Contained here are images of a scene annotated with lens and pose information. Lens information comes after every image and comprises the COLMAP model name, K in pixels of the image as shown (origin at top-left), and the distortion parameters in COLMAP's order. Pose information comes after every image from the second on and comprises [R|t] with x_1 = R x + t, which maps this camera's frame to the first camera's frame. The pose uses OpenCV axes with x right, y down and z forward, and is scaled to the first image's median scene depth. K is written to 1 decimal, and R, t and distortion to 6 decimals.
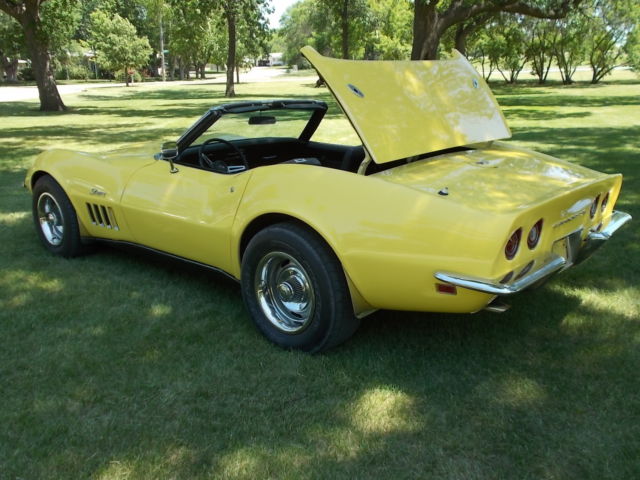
lens RADIAL K [[555.6, 0, 320.0], [0, 555.6, 240.0], [0, 0, 1]] dist [0.003078, -0.006456]
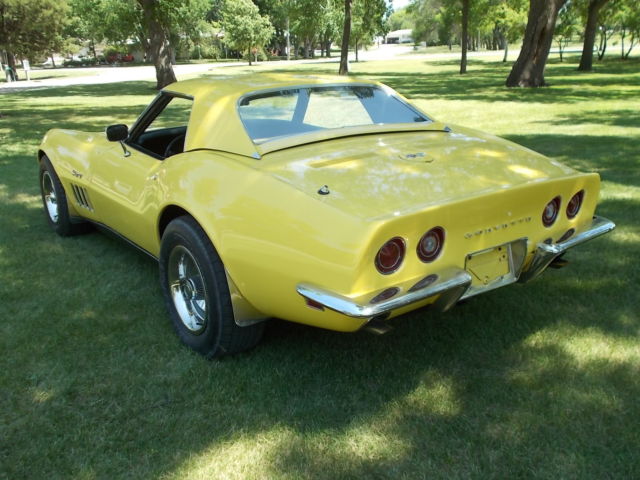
lens RADIAL K [[555.6, 0, 320.0], [0, 555.6, 240.0], [0, 0, 1]] dist [0.003078, -0.006456]
pose [[0.980018, 0.054076, -0.191417, 0.319464], [-0.047136, 0.998062, 0.040630, -0.036874], [0.193244, -0.030796, 0.980667, 0.123183]]
